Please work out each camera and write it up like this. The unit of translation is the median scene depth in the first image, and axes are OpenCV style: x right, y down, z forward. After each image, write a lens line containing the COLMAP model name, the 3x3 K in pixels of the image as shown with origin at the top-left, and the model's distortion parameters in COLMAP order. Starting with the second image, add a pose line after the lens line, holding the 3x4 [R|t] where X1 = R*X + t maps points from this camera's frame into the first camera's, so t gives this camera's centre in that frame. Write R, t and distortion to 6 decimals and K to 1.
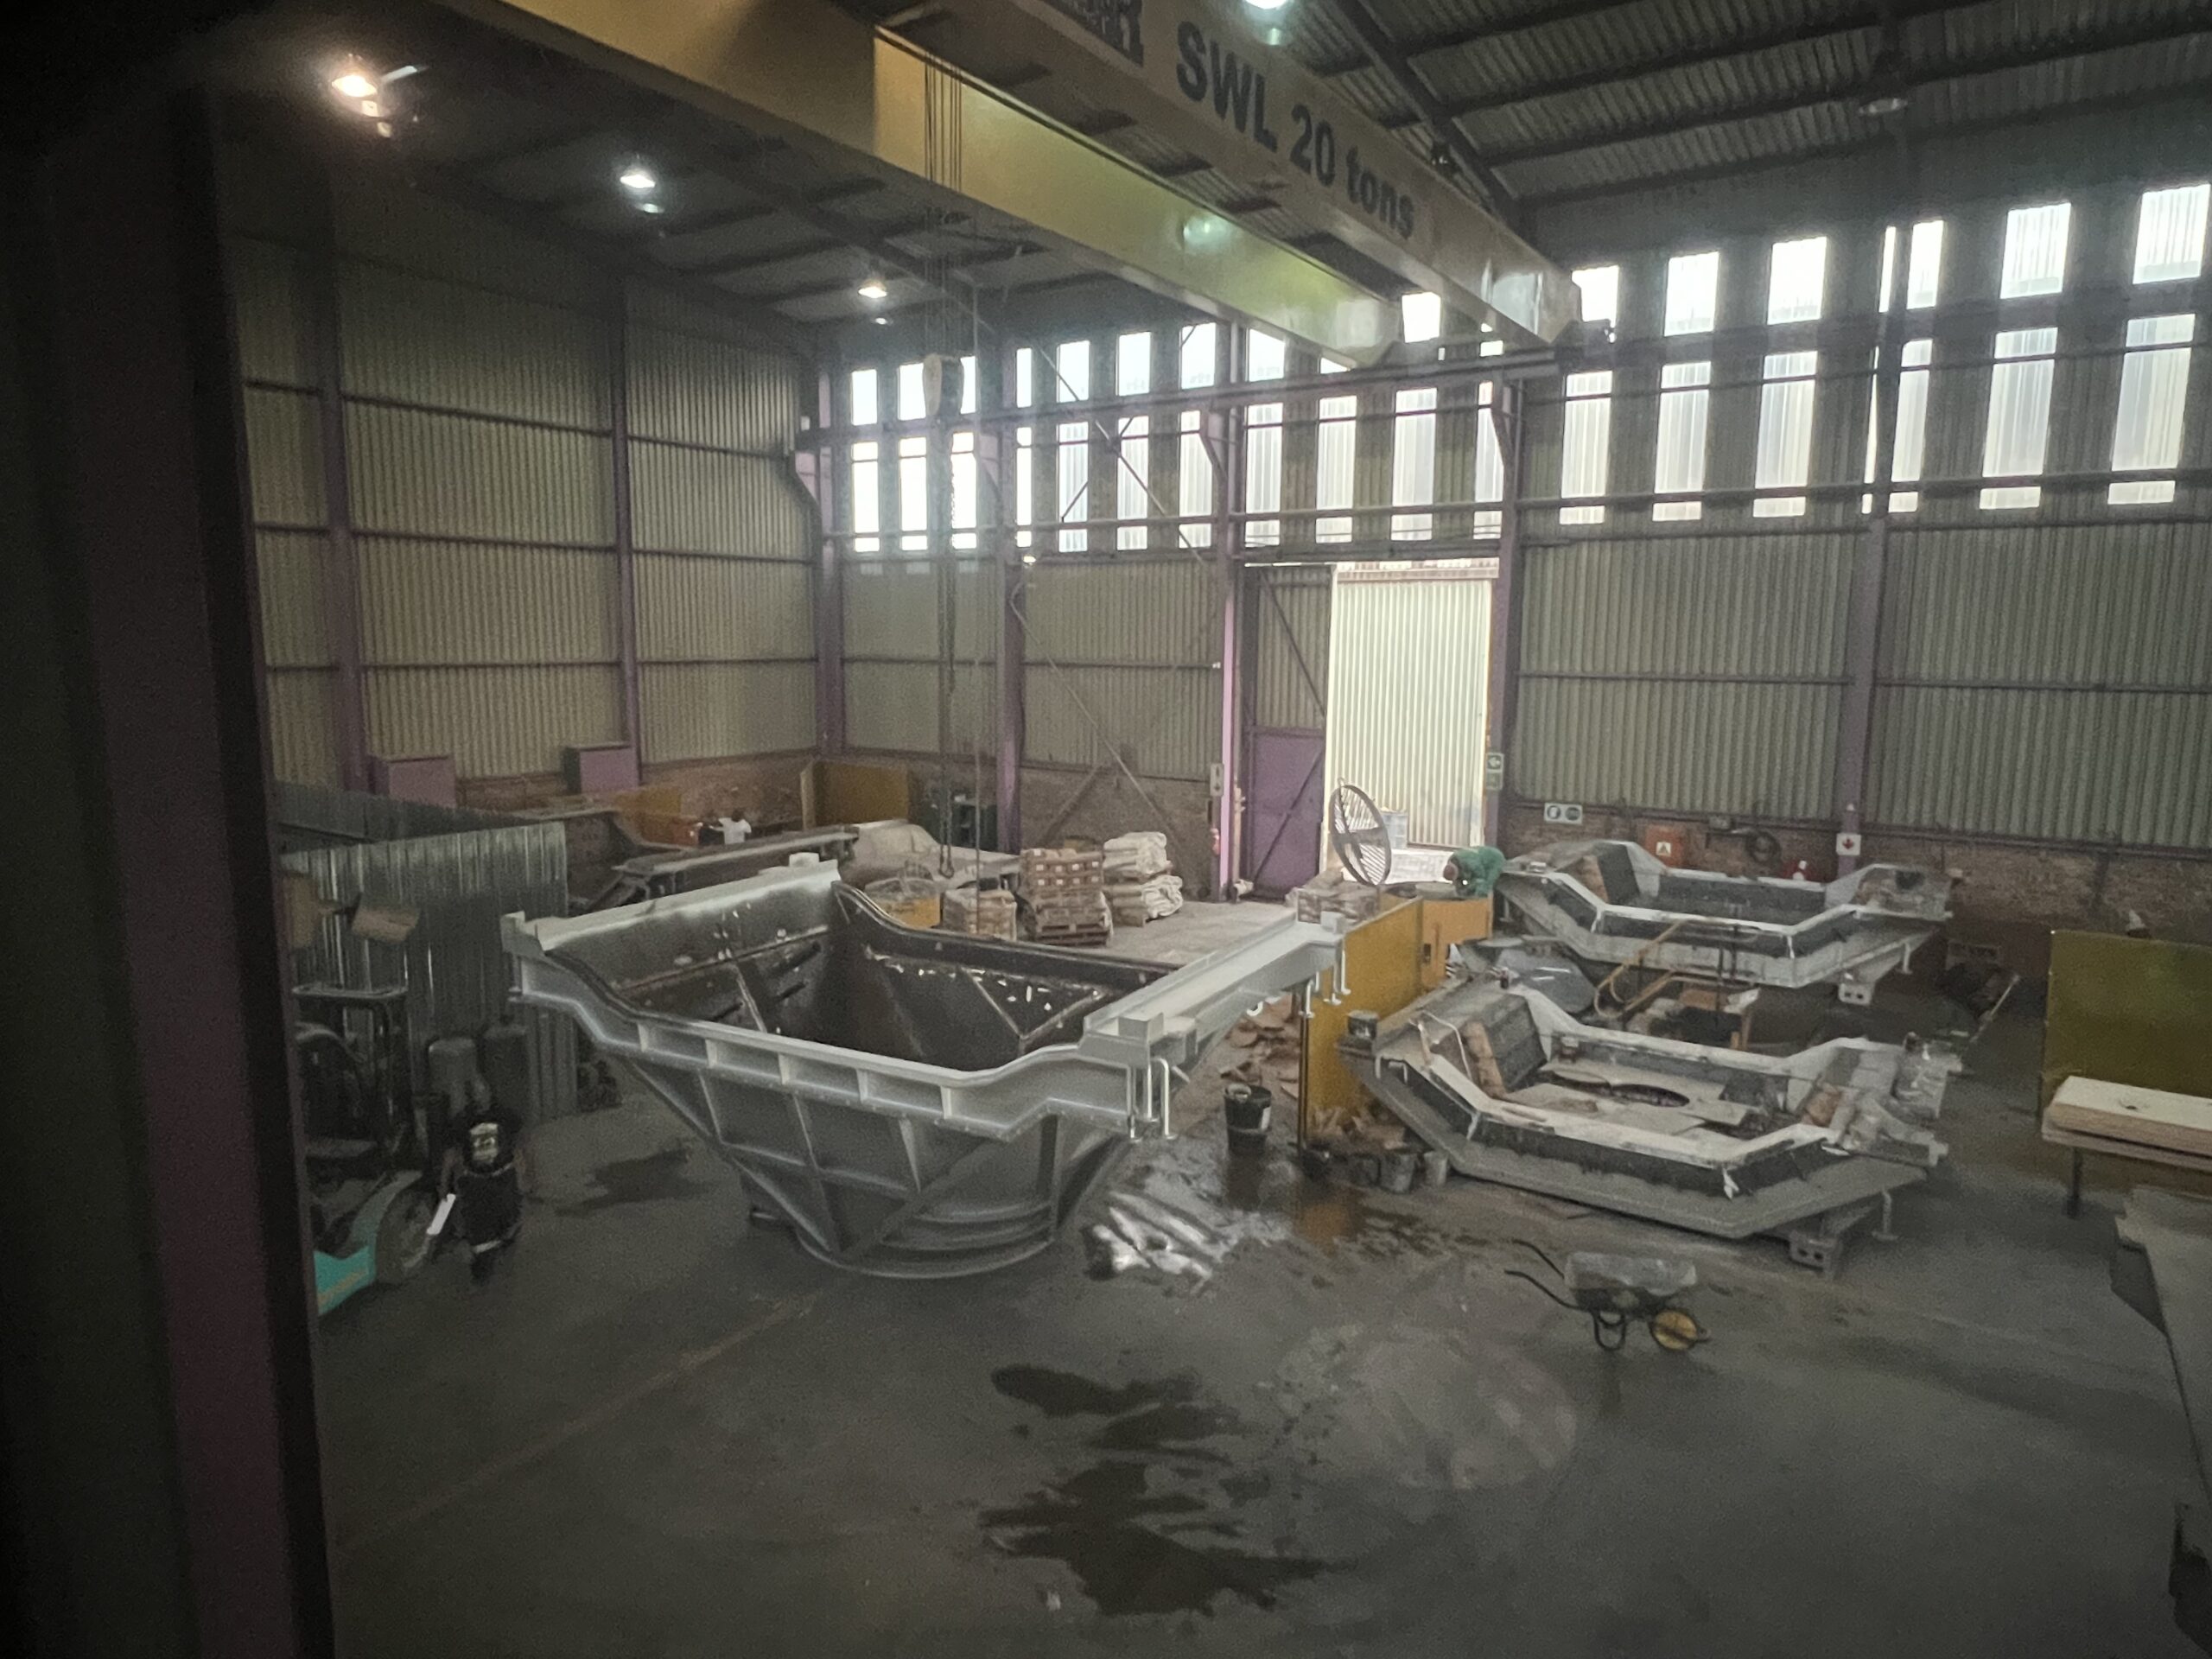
lens RADIAL K [[1335.4, 0, 1092.6], [0, 1335.4, 827.5], [0, 0, 1]] dist [-0.000943, -0.001274]
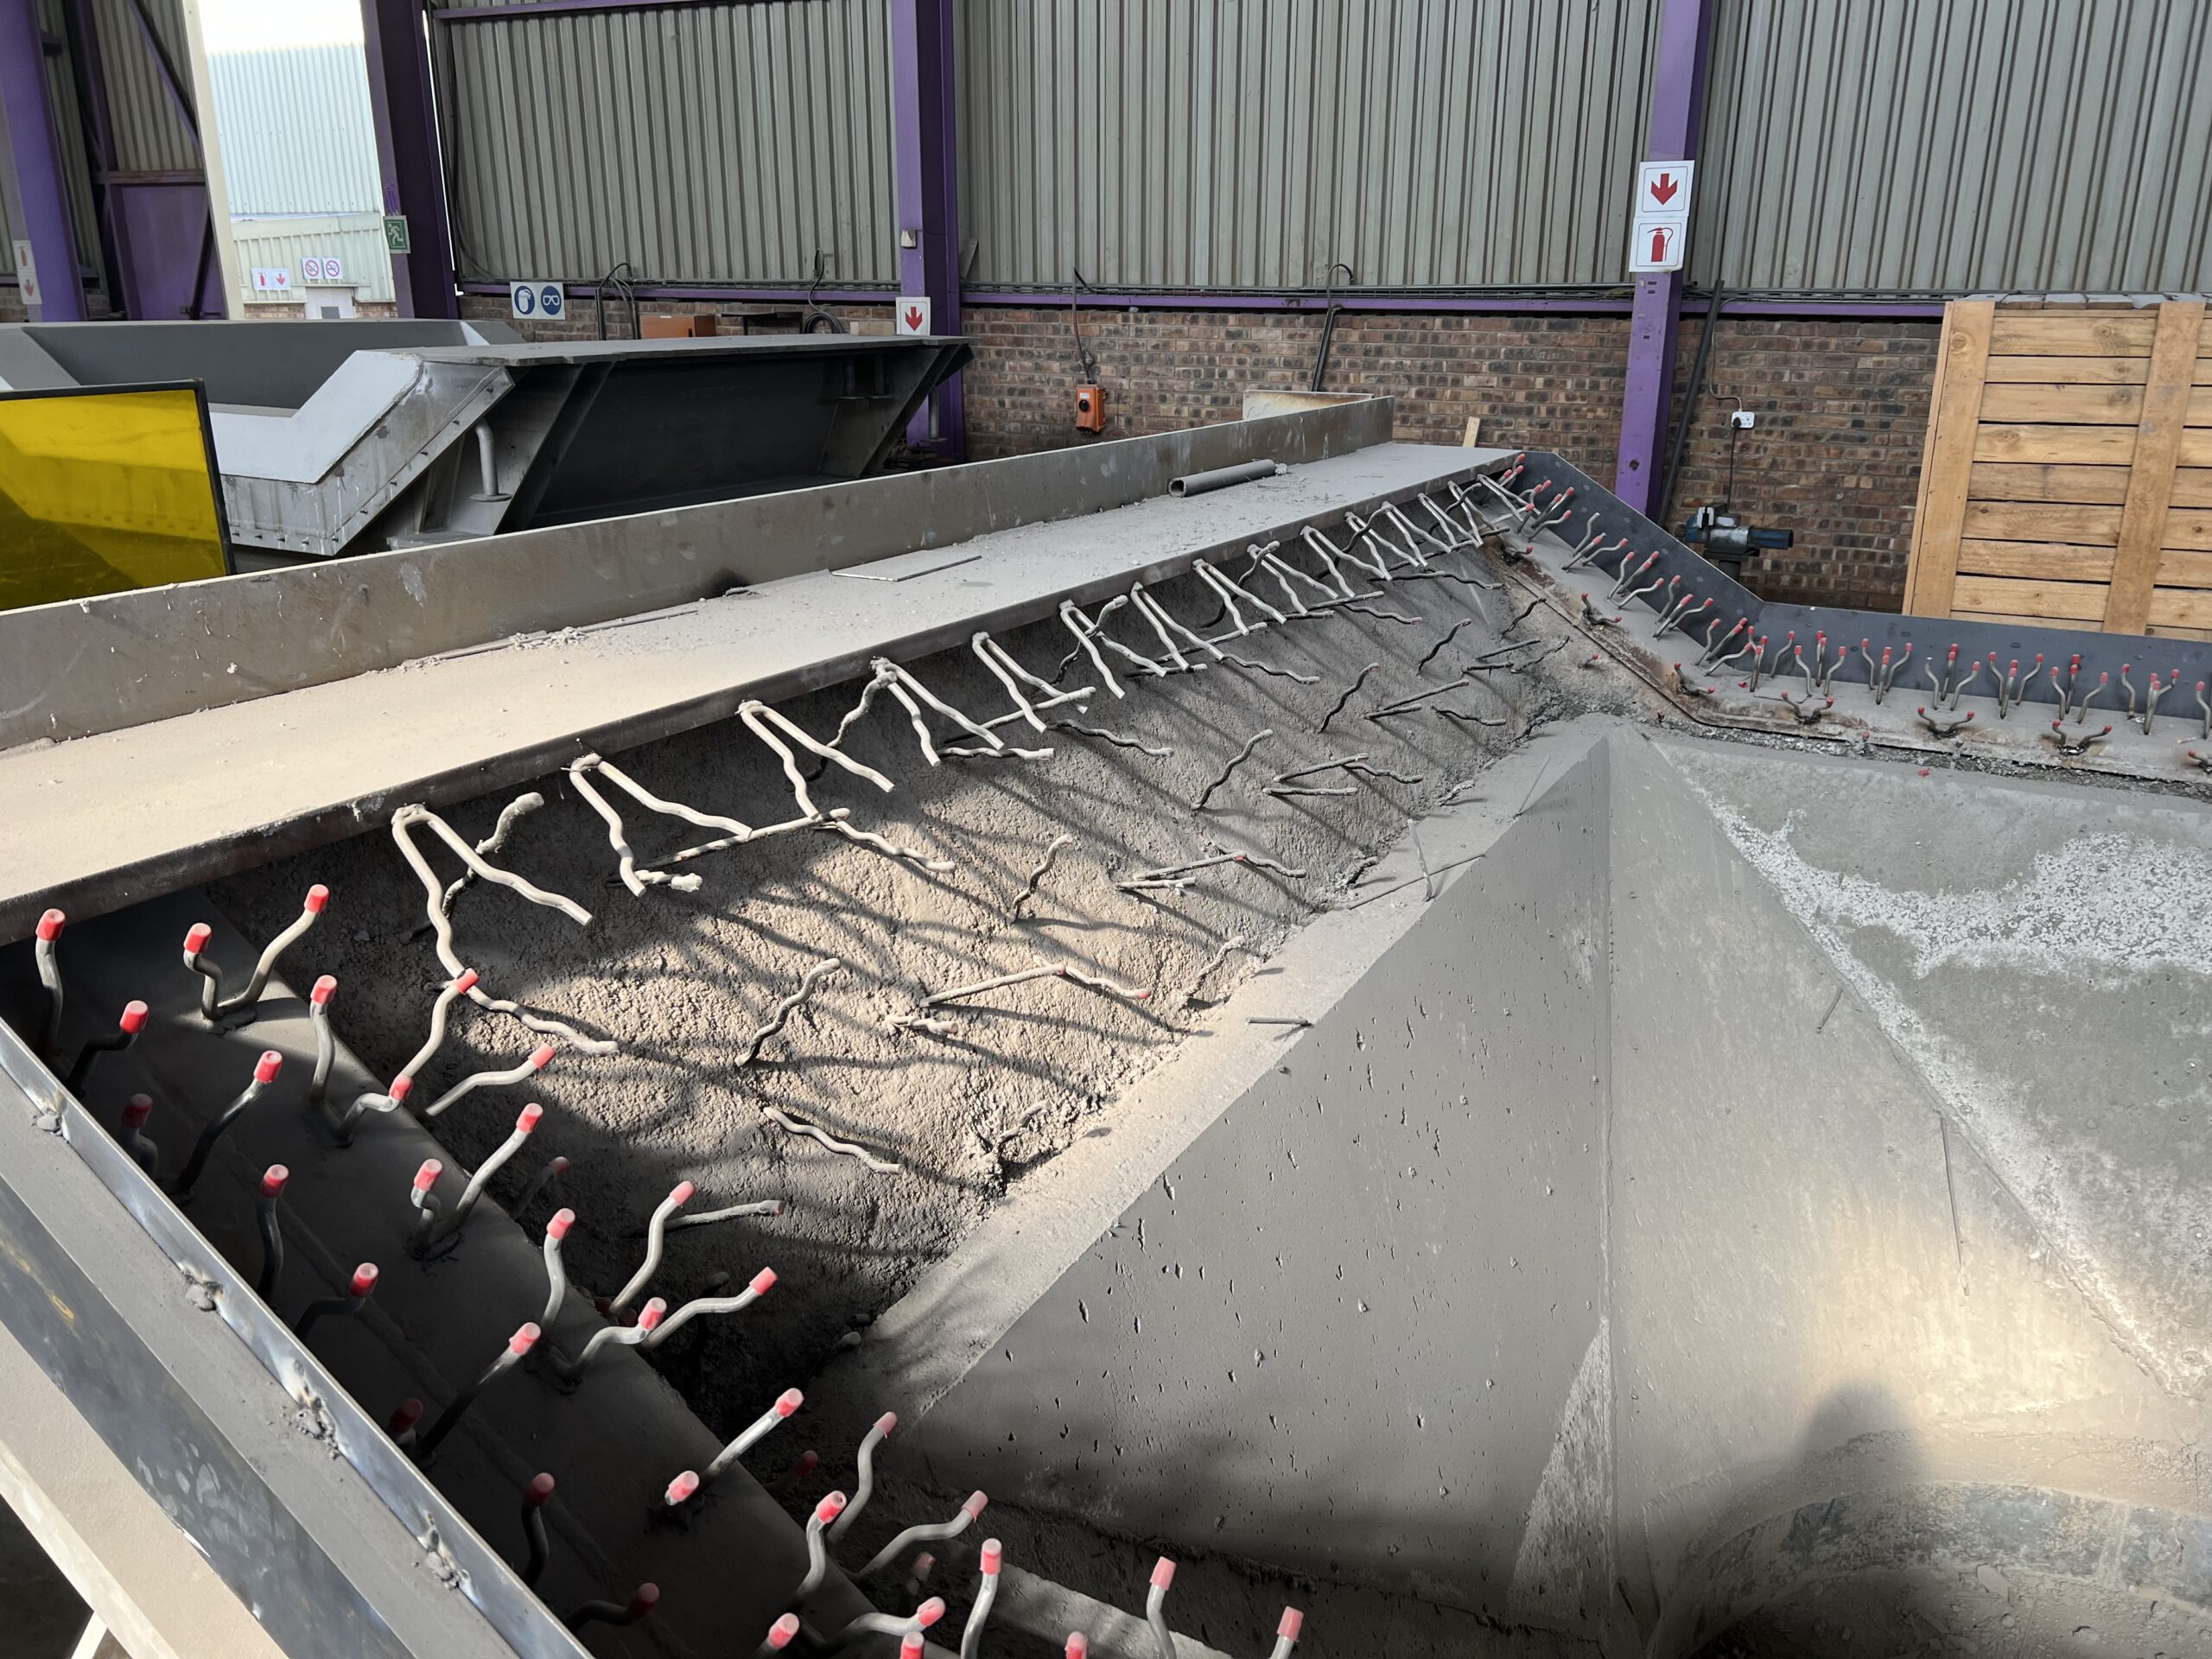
lens RADIAL K [[1672.3, 0, 1105.9], [0, 1672.3, 829.7], [0, 0, 1]] dist [0.036493, -0.045611]
pose [[0.995531, -0.030169, 0.089486, 0.610662], [0.014712, 0.985575, 0.168600, 0.102667], [-0.093281, -0.166530, 0.981614, 0.357414]]
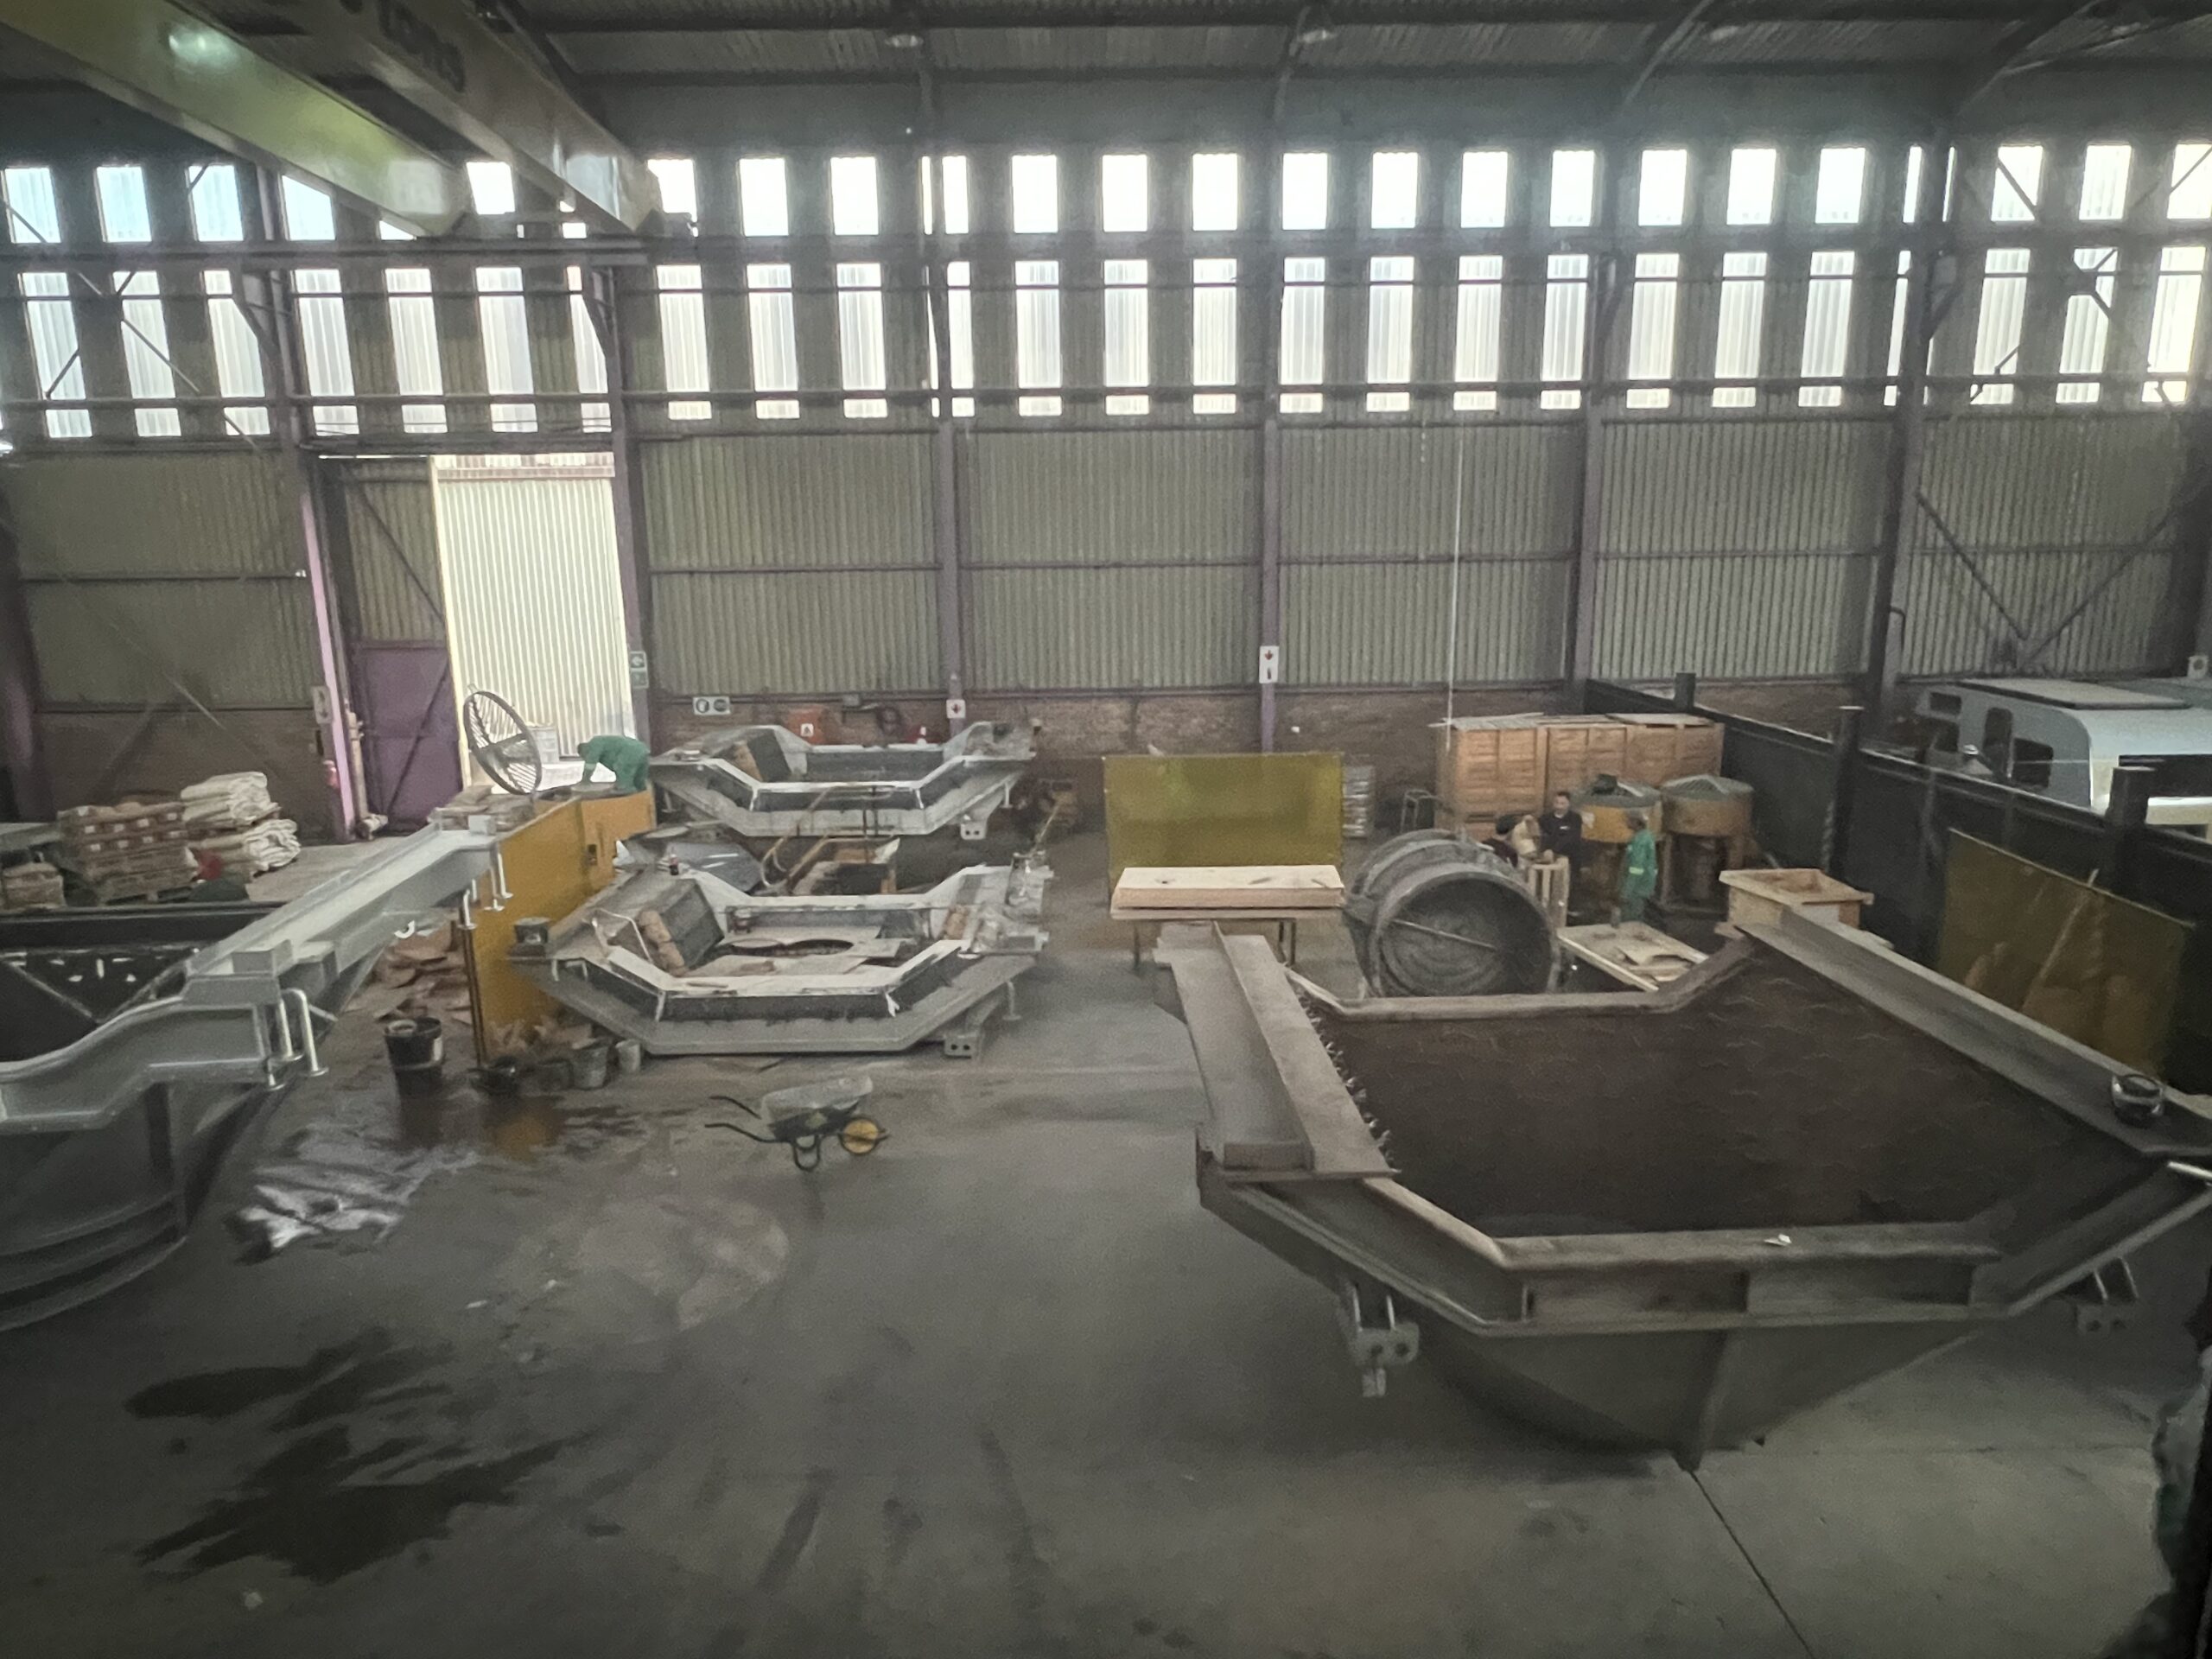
lens RADIAL K [[1335.4, 0, 1097.9], [0, 1335.4, 826.6], [0, 0, 1]] dist [-0.000943, -0.001274]
pose [[0.812139, -0.141638, 0.566011, -0.000920], [0.105253, 0.989738, 0.096649, 0.015805], [-0.573892, -0.018918, 0.818713, -0.016561]]
